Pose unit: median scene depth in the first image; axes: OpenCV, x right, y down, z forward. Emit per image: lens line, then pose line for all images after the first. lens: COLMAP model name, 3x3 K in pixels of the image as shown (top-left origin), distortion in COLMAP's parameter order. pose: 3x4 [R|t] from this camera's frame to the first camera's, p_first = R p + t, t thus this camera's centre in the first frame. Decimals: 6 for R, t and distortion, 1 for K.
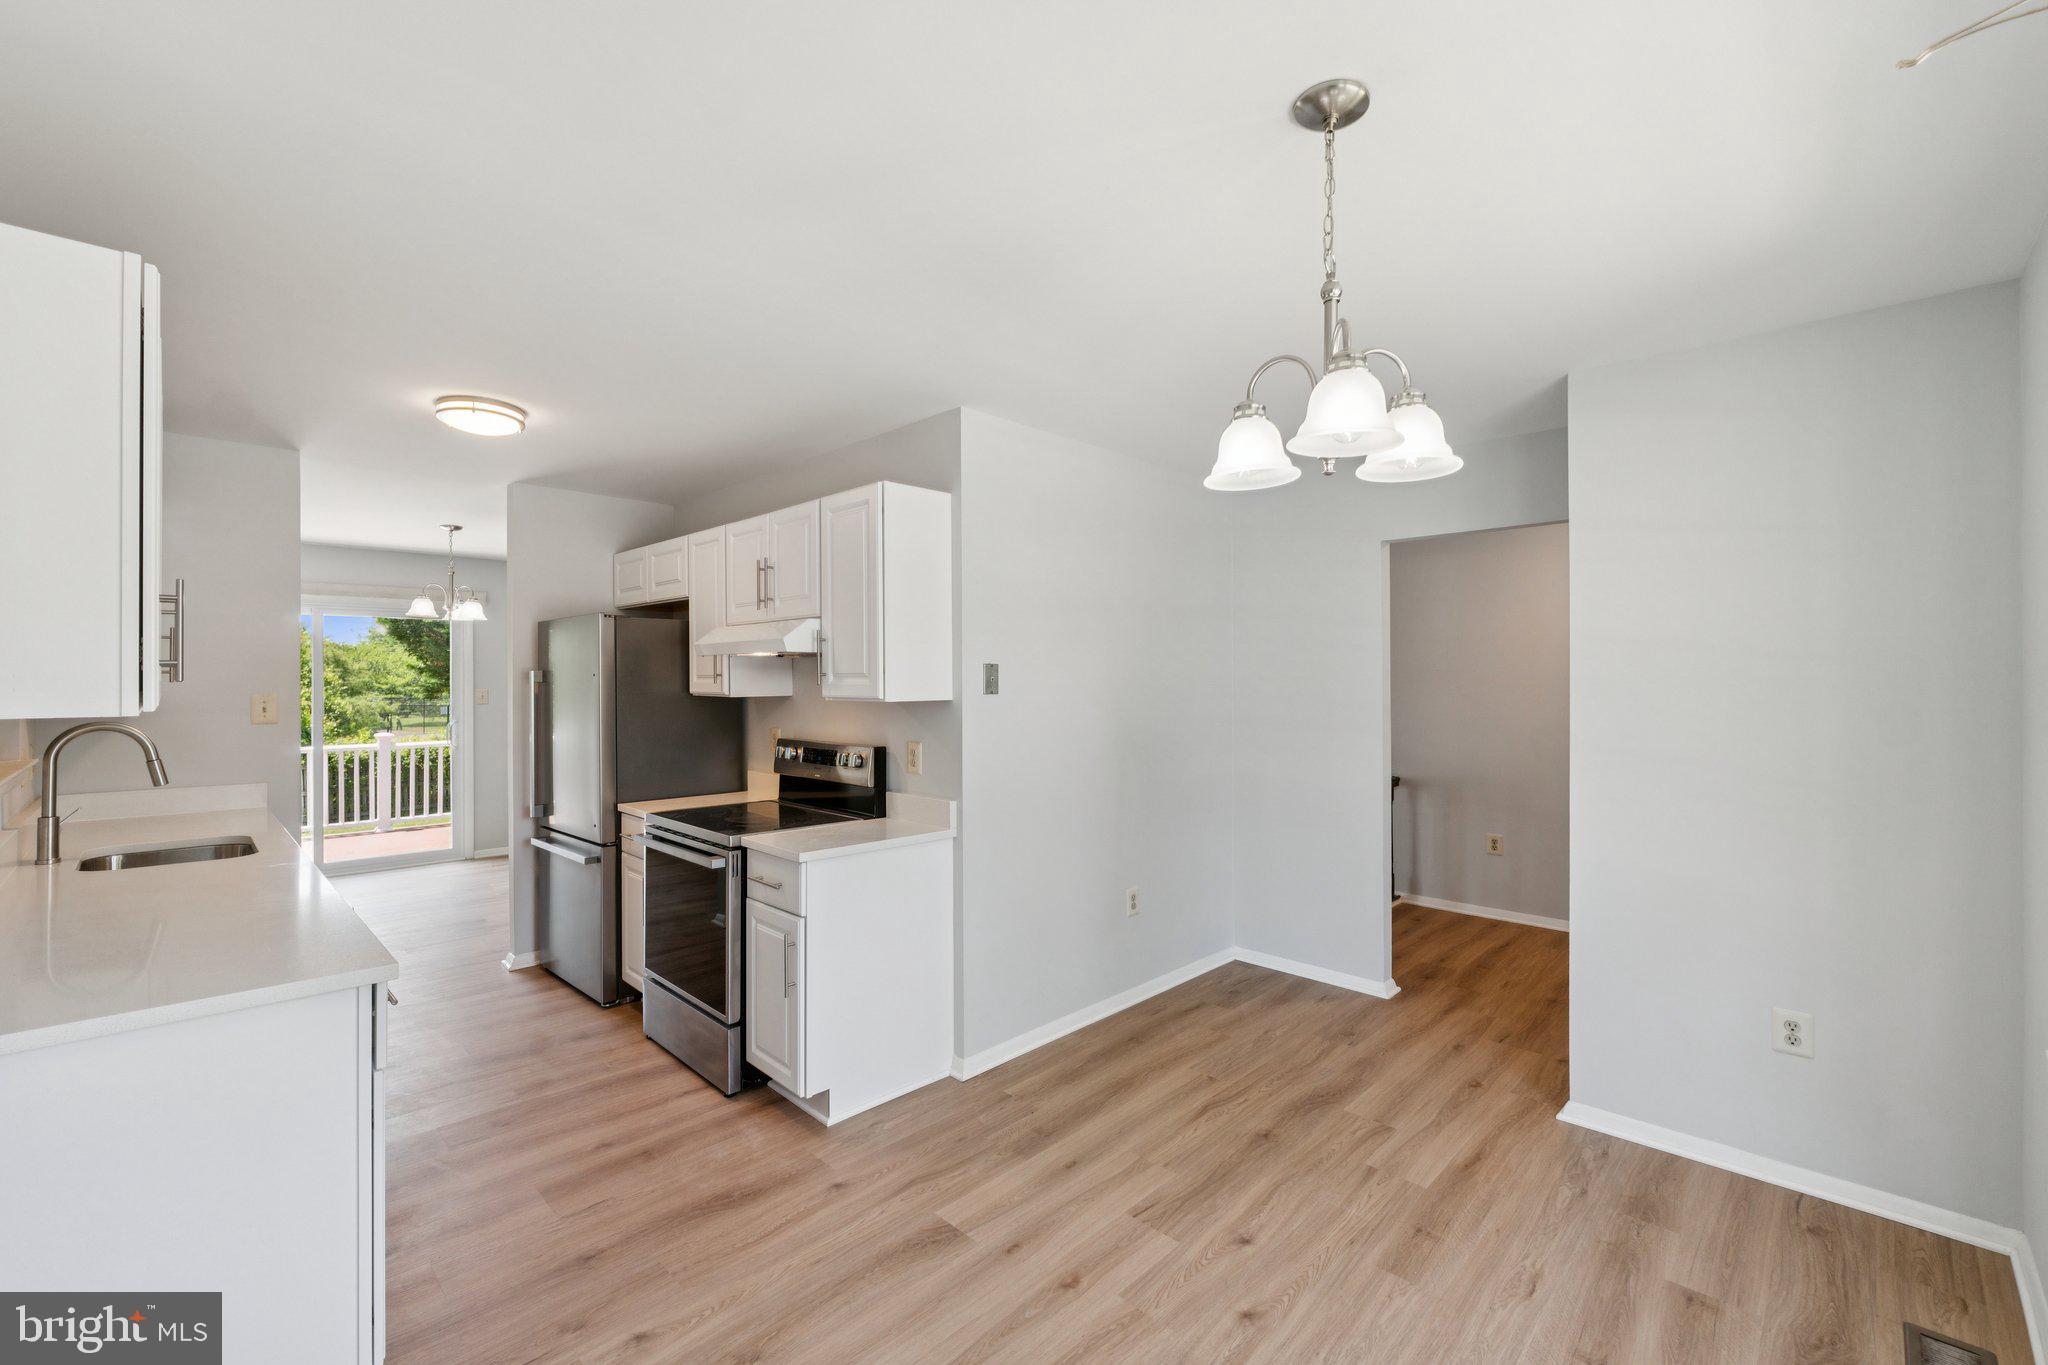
lens RADIAL K [[854.6, 0, 1025.3], [0, 854.6, 672.4], [0, 0, 1]] dist [-0.010015, 0.000244]
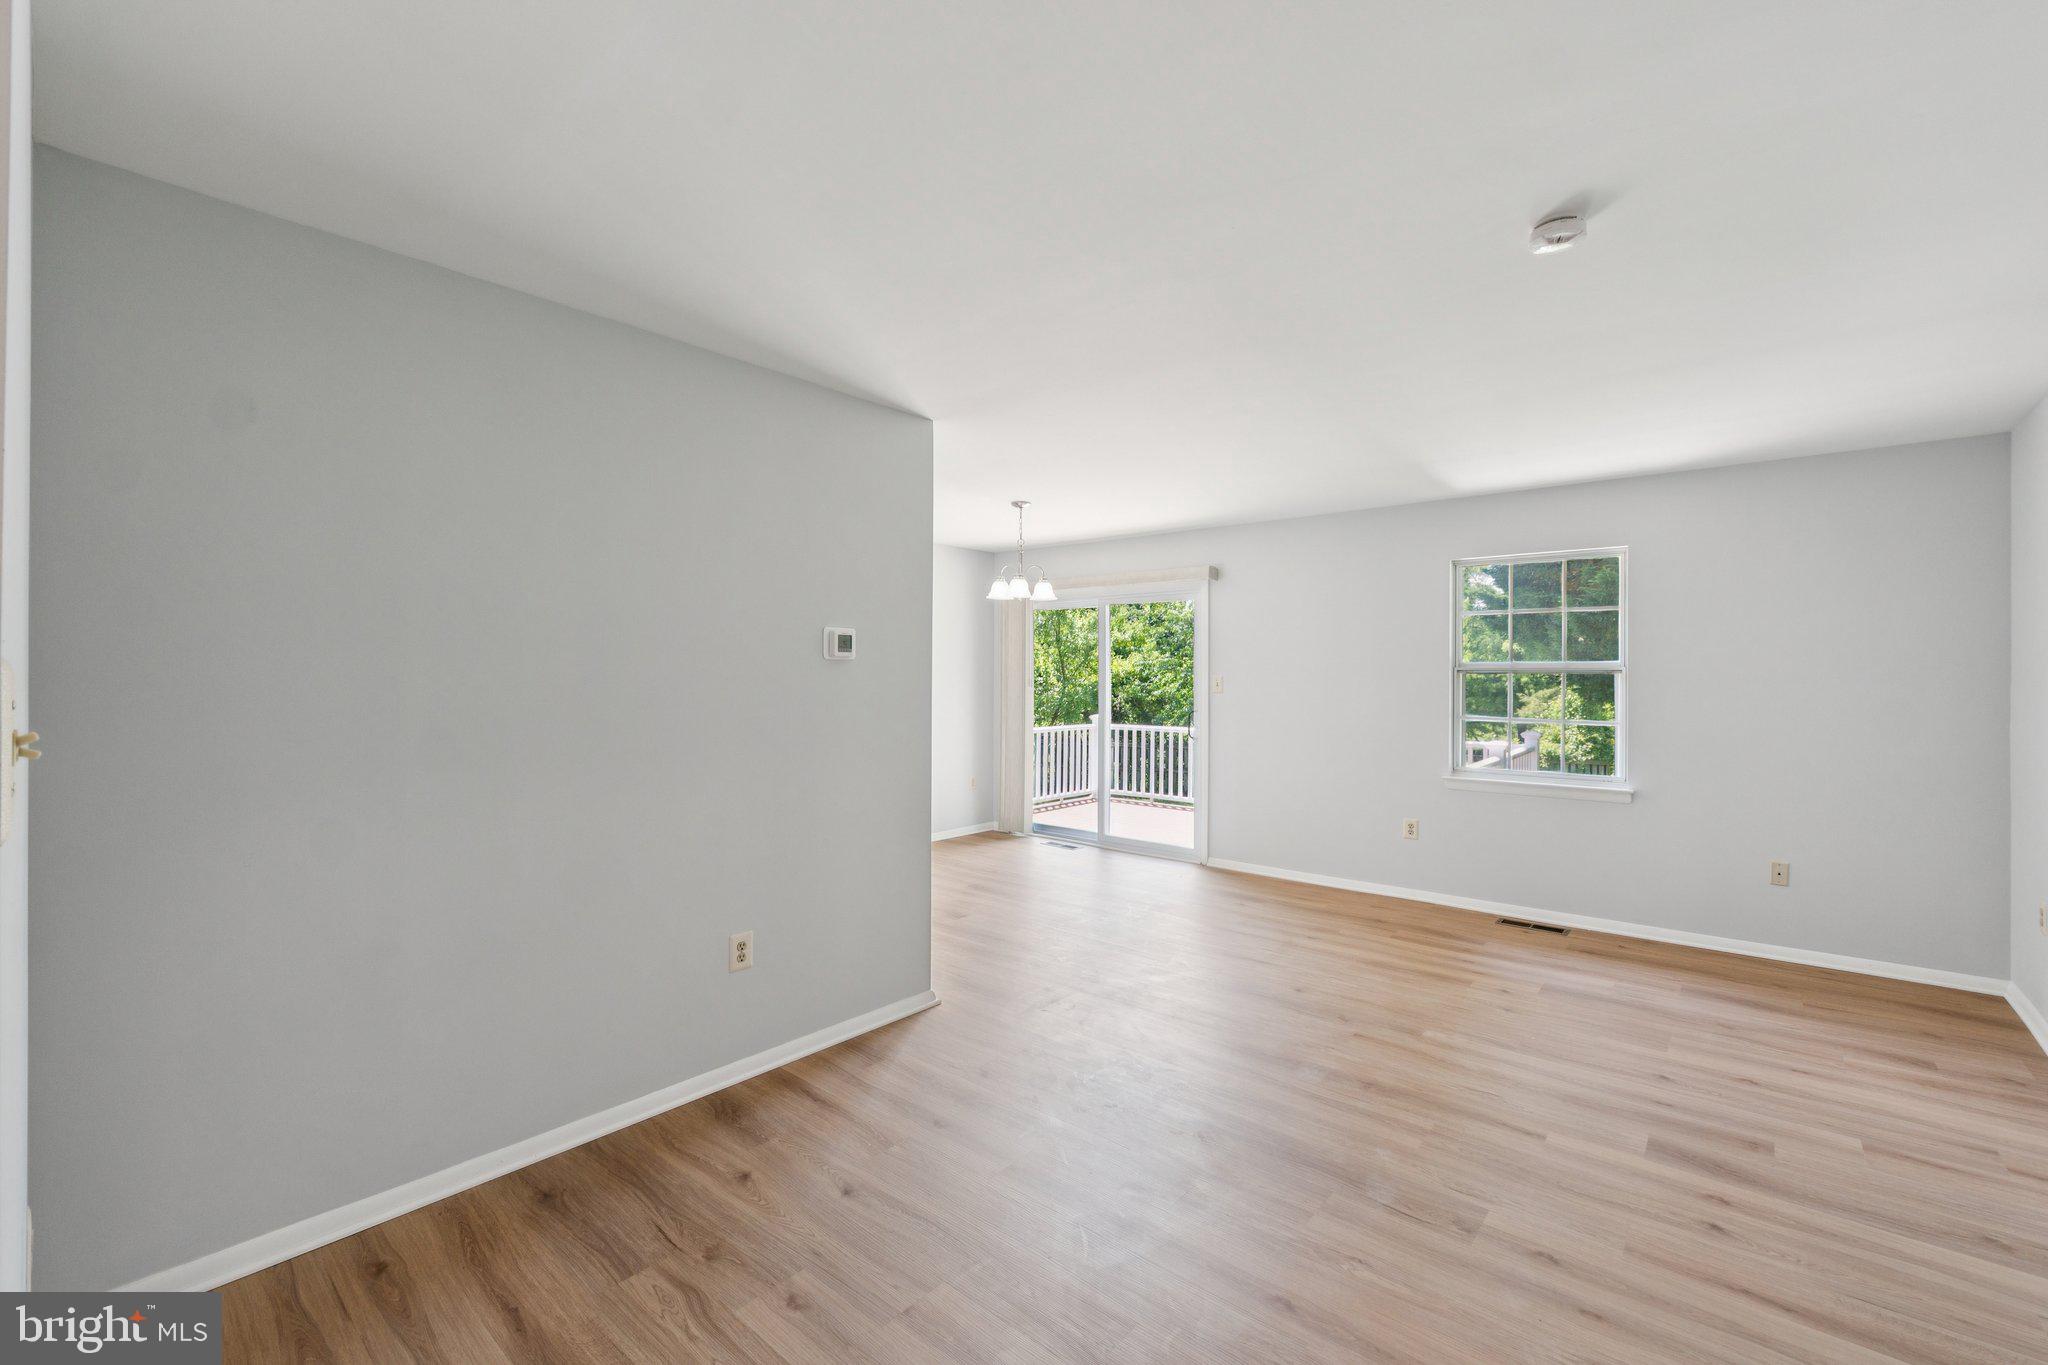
lens RADIAL K [[848.4, 0, 1021.7], [0, 848.4, 679.6], [0, 0, 1]] dist [-0.010171, -0.000010]
pose [[0.064181, 0.007509, -0.997910, 0.473943], [0.002070, 0.999969, 0.007658, 0.031184], [0.997936, -0.002557, 0.064163, 1.541633]]
